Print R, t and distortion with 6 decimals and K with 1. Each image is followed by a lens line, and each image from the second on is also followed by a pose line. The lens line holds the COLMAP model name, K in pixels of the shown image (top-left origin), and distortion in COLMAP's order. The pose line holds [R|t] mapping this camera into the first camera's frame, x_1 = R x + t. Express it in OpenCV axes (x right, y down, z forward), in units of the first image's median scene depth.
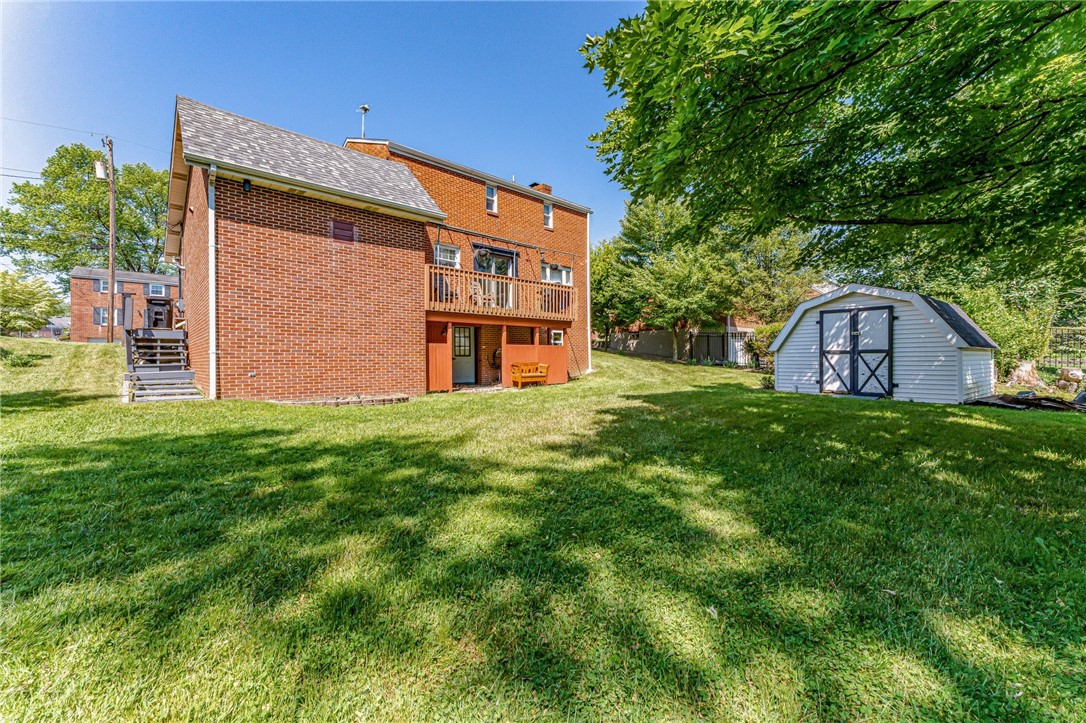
lens RADIAL K [[436.7, 0, 537.6], [0, 436.7, 359.2], [0, 0, 1]] dist [-0.005784, 0.001009]
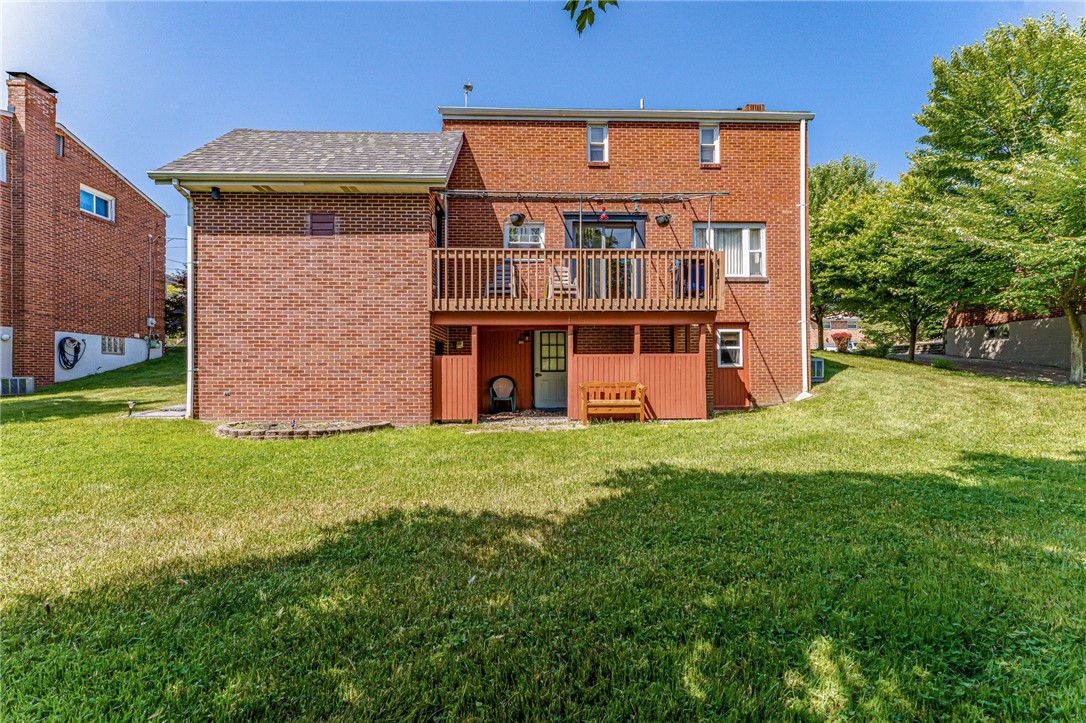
lens RADIAL K [[436.7, 0, 546.5], [0, 436.7, 370.6], [0, 0, 1]] dist [-0.005784, 0.001009]
pose [[0.762289, 0.004696, -0.647219, 0.340136], [-0.001712, 0.999985, 0.005238, -0.014032], [0.647234, -0.002885, 0.762286, 0.509489]]
